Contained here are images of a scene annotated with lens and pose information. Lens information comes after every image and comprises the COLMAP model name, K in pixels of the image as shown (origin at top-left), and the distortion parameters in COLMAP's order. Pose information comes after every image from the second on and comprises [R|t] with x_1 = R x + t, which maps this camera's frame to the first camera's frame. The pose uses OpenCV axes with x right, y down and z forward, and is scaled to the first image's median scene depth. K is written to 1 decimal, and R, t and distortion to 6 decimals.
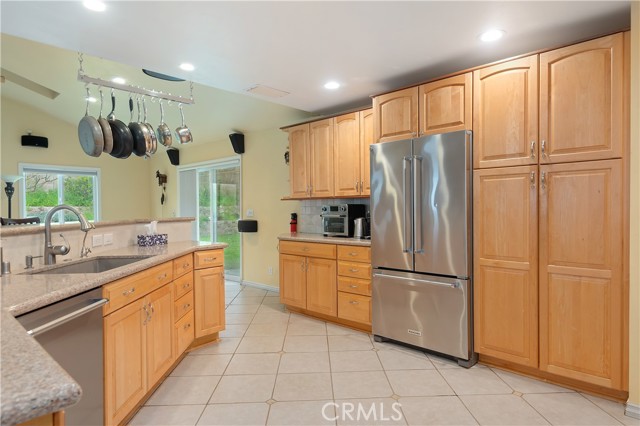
lens RADIAL K [[394.9, 0, 321.5], [0, 394.9, 213.6], [0, 0, 1]] dist [0.008201, 0.001659]
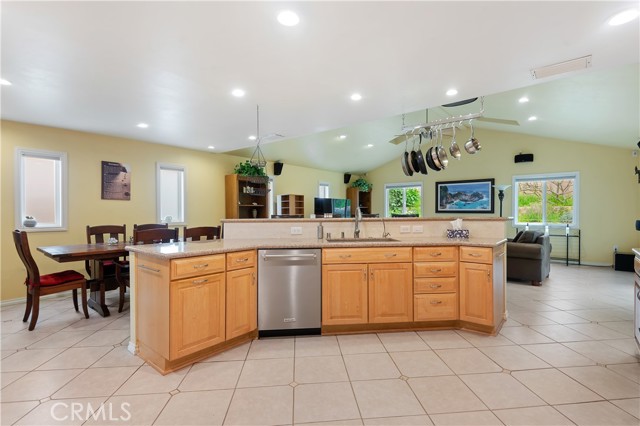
lens RADIAL K [[306.9, 0, 325.8], [0, 306.9, 211.6], [0, 0, 1]] dist [0.001880, 0.000366]
pose [[0.079138, 0.009486, -0.996819, 0.282489], [-0.008703, 0.999923, 0.008824, -0.005062], [0.996826, 0.007977, 0.079215, 0.269361]]
